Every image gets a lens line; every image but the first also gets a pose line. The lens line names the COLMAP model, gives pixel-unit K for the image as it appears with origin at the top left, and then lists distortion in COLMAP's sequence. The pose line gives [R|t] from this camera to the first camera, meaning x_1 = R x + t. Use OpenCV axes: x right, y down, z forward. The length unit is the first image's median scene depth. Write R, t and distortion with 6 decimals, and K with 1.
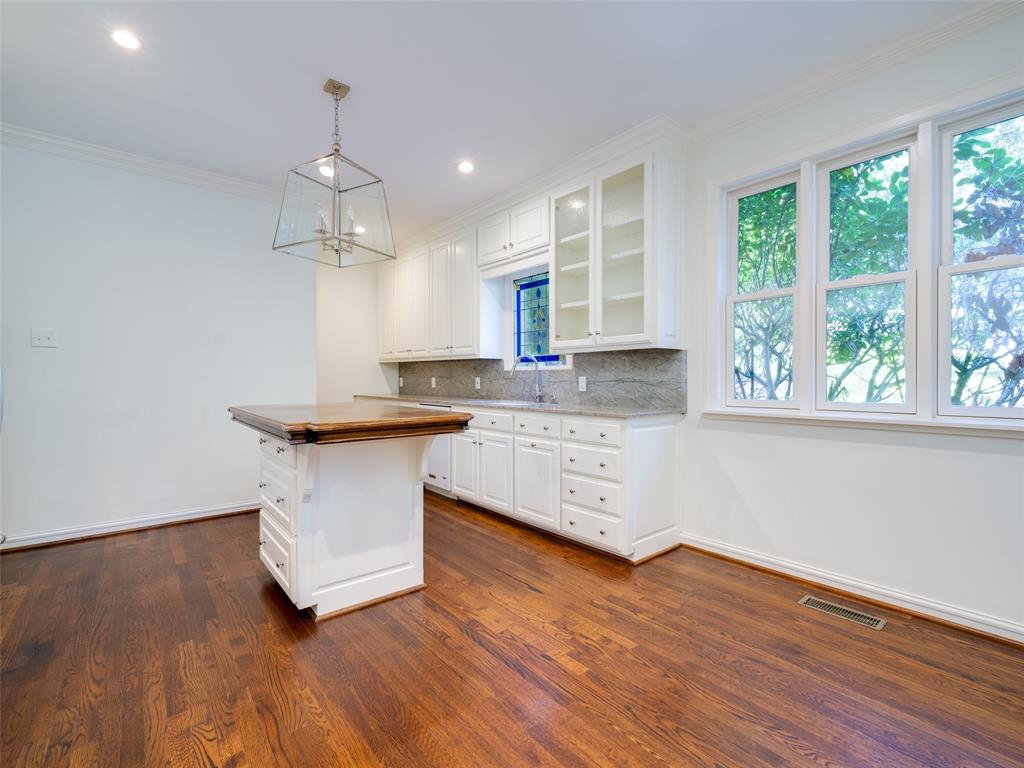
lens RADIAL K [[469.7, 0, 520.2], [0, 469.7, 381.9], [0, 0, 1]] dist [-0.002568, -0.000208]
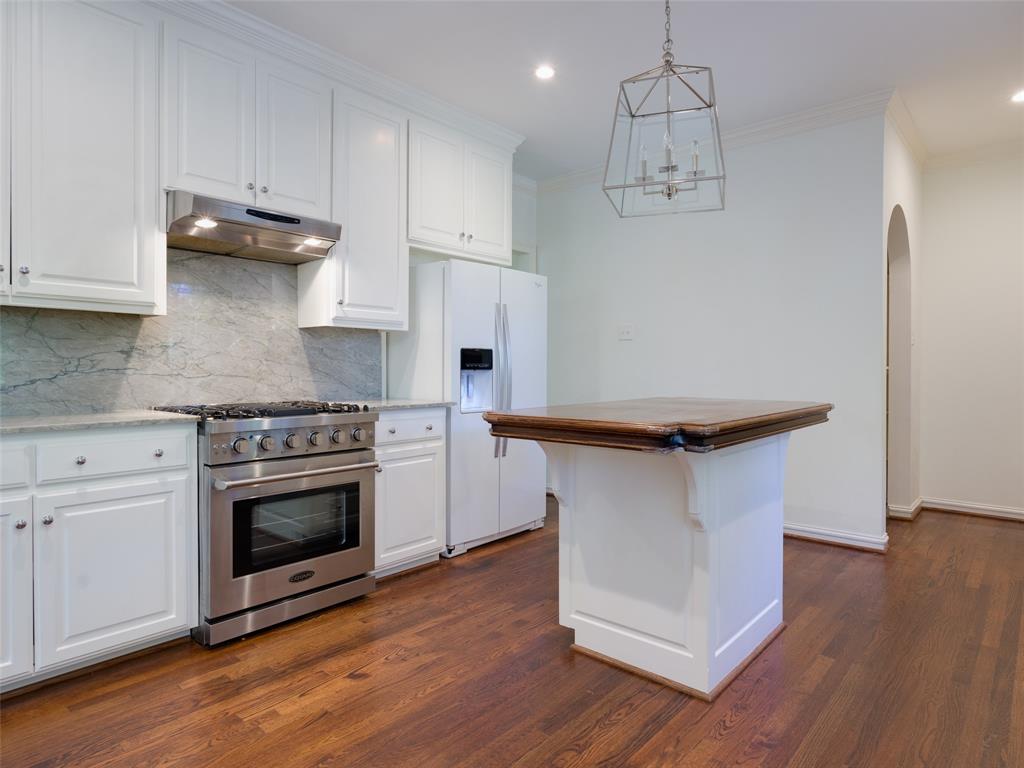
lens RADIAL K [[581.2, 0, 512.0], [0, 581.2, 384.0], [0, 0, 1]] dist [0.001183, 0.000625]
pose [[0.138993, 0.011544, -0.990226, 0.383394], [0.000592, 0.999931, 0.011740, 0.009202], [0.990293, -0.002218, 0.138977, 0.476679]]
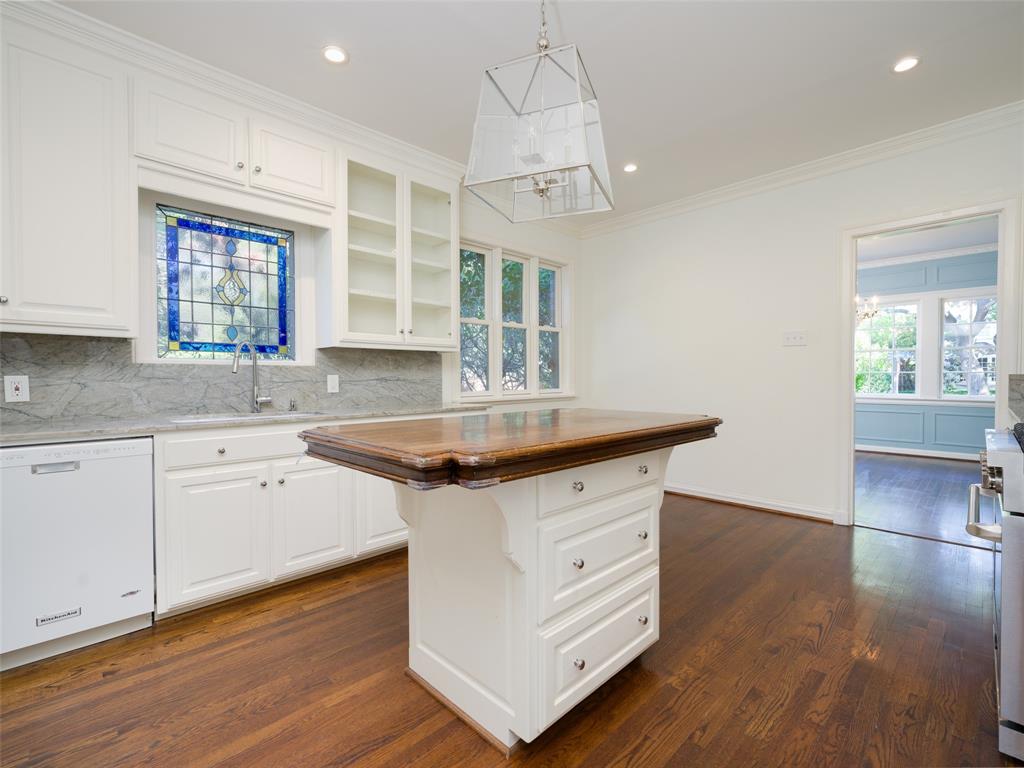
lens RADIAL K [[469.7, 0, 520.2], [0, 469.7, 381.9], [0, 0, 1]] dist [-0.002568, -0.000208]
pose [[-0.093415, -0.005245, 0.995613, -0.818997], [0.013783, 0.999883, 0.006560, -0.000058], [-0.995532, 0.014335, -0.093332, 0.831240]]
